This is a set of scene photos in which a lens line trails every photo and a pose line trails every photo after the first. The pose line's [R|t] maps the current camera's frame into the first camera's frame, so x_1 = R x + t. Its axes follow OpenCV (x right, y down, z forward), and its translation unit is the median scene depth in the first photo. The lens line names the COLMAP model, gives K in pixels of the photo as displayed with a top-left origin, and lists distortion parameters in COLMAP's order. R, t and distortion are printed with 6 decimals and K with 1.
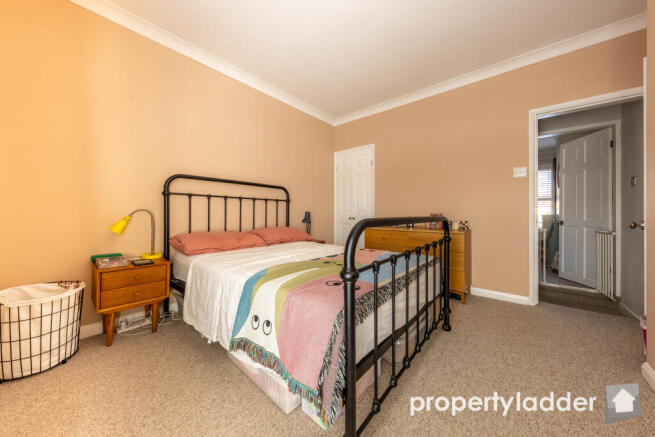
lens RADIAL K [[227.1, 0, 329.0], [0, 227.1, 215.0], [0, 0, 1]] dist [0.008349, -0.001539]
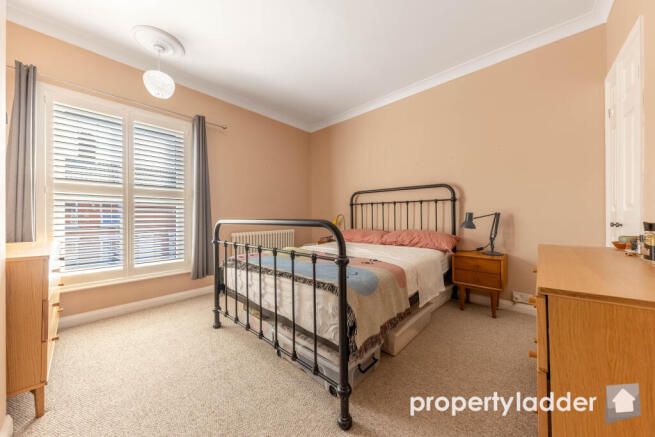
lens RADIAL K [[227.1, 0, 329.1], [0, 227.1, 216.8], [0, 0, 1]] dist [0.008349, -0.001539]
pose [[-0.005711, -0.006769, -0.999961, 0.668143], [-0.001899, 0.999975, -0.006758, 0.004721], [0.999982, 0.001861, -0.005724, 0.599288]]
